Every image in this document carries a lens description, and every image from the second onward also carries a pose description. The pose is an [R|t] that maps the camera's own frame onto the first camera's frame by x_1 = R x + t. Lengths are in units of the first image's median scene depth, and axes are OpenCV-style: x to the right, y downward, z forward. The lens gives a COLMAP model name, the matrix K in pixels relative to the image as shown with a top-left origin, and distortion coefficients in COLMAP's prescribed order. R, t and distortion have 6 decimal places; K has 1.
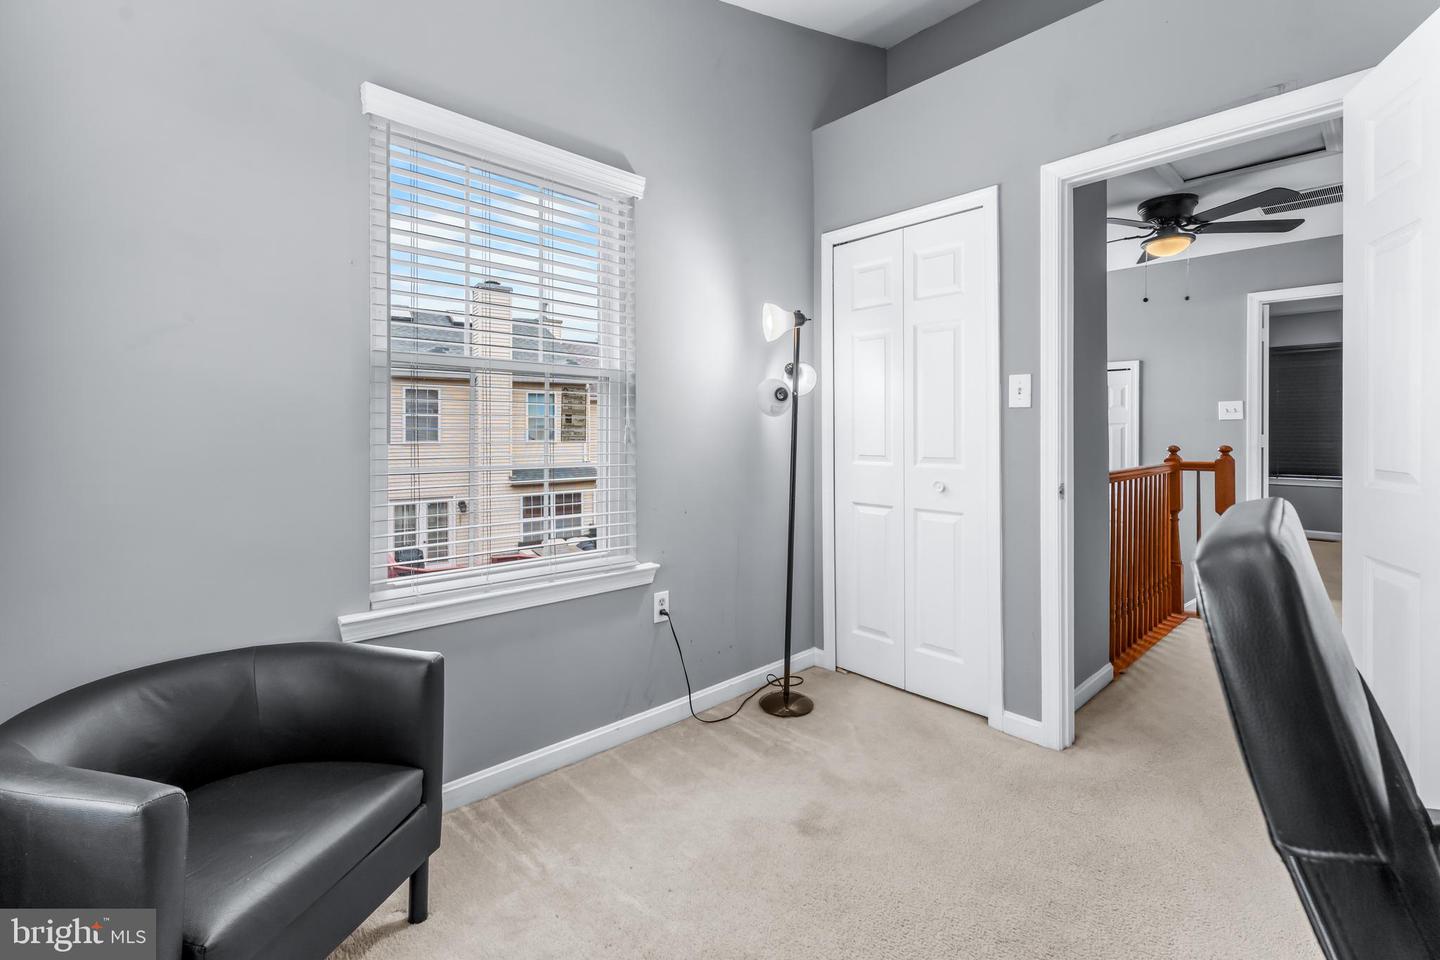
lens RADIAL K [[630.9, 0, 725.5], [0, 630.9, 437.6], [0, 0, 1]] dist [0.000328, 0.000013]
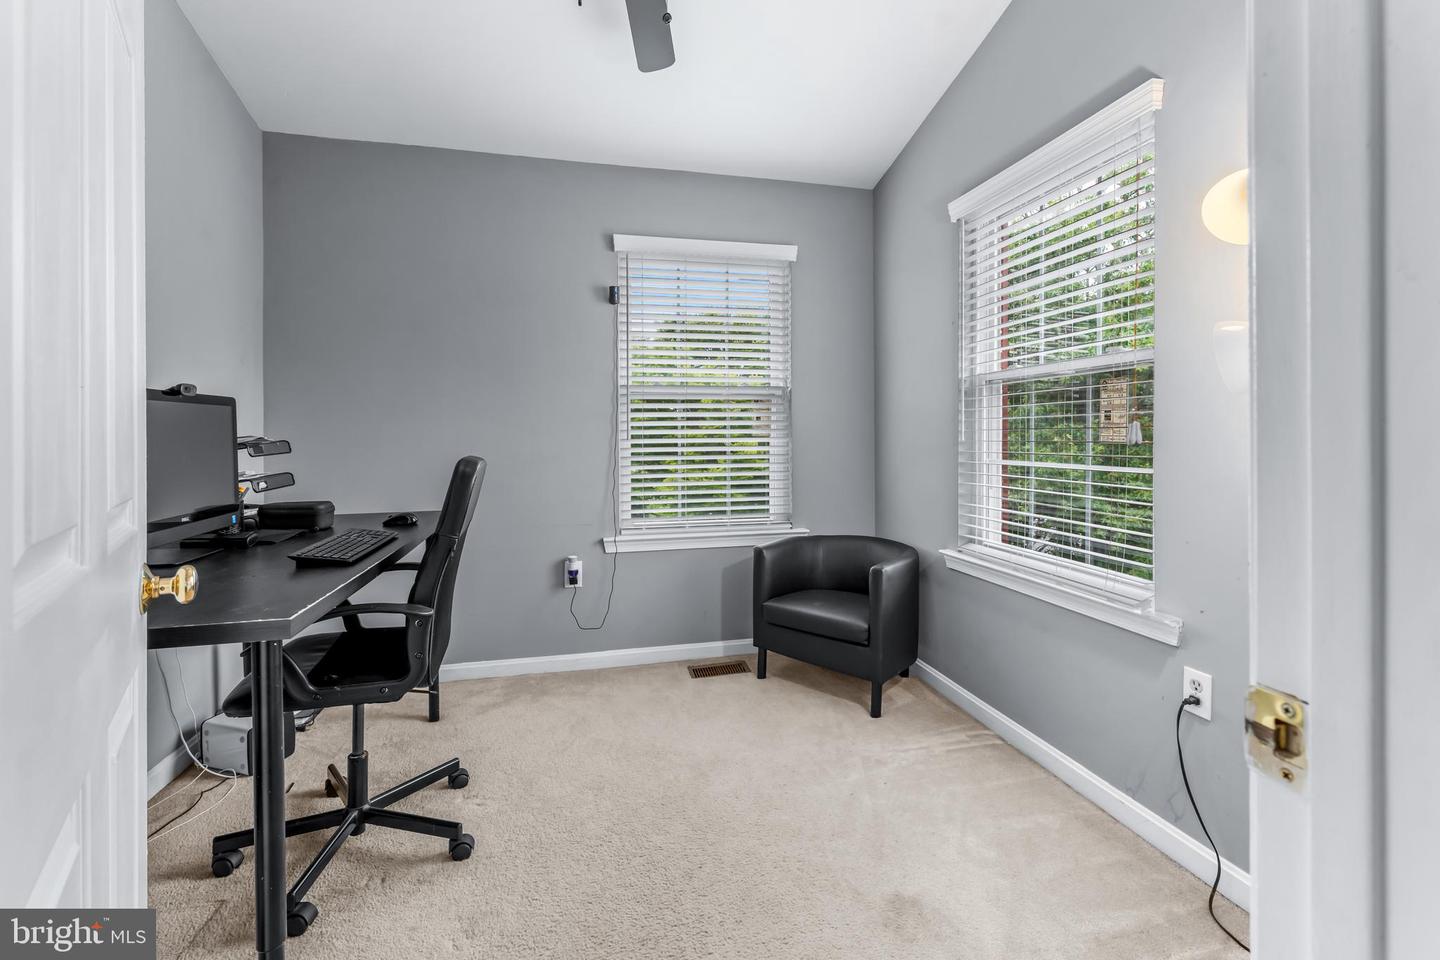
lens RADIAL K [[630.9, 0, 725.5], [0, 630.9, 437.6], [0, 0, 1]] dist [0.000328, 0.000013]
pose [[-0.486691, 0.005739, -0.873555, 0.752563], [0.007009, 0.999972, 0.002665, -0.004934], [0.873546, -0.004825, -0.486718, 0.935112]]
